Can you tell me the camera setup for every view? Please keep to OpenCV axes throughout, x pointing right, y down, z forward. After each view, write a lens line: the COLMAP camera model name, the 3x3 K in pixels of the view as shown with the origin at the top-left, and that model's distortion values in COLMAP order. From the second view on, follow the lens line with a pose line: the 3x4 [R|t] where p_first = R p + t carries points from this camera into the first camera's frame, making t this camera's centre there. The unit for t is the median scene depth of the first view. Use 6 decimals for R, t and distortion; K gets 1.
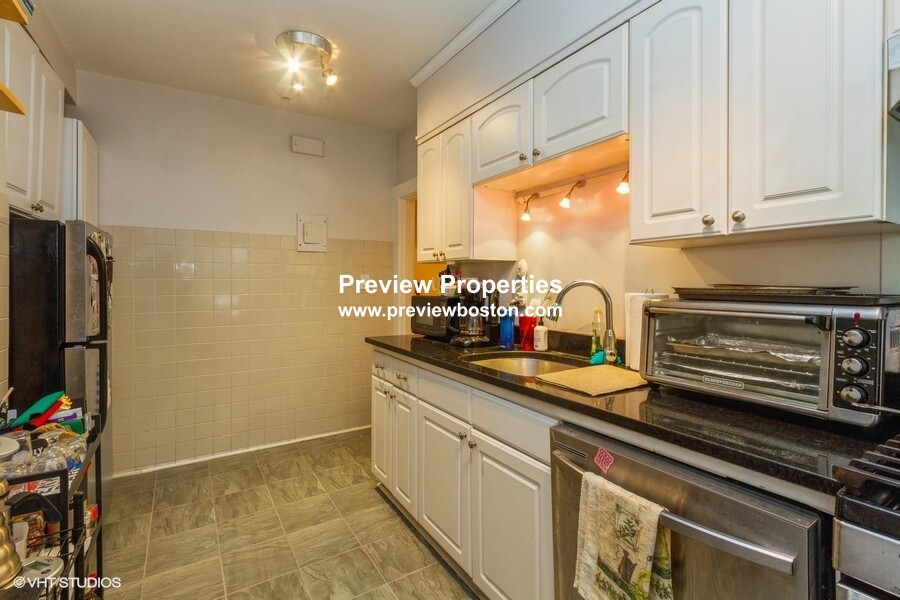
lens RADIAL K [[416.5, 0, 451.5], [0, 416.5, 282.4], [0, 0, 1]] dist [-0.000581, -0.000094]
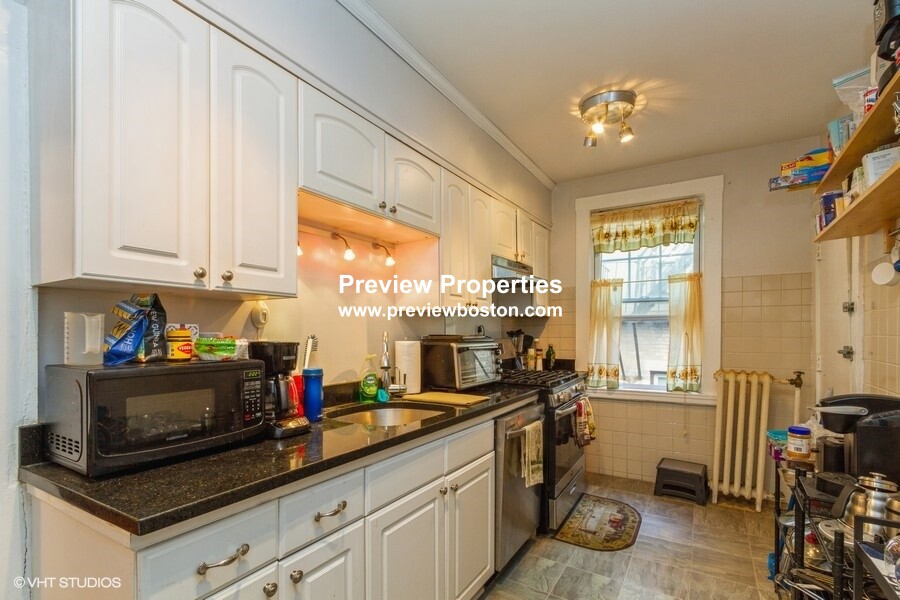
lens RADIAL K [[434.5, 0, 451.5], [0, 434.5, 338.3], [0, 0, 1]] dist [0.000274, 0.000031]
pose [[-0.450848, -0.001008, 0.892600, -0.708092], [0.003758, 0.999988, 0.003027, 0.007502], [-0.892593, 0.004719, -0.450839, 1.151519]]
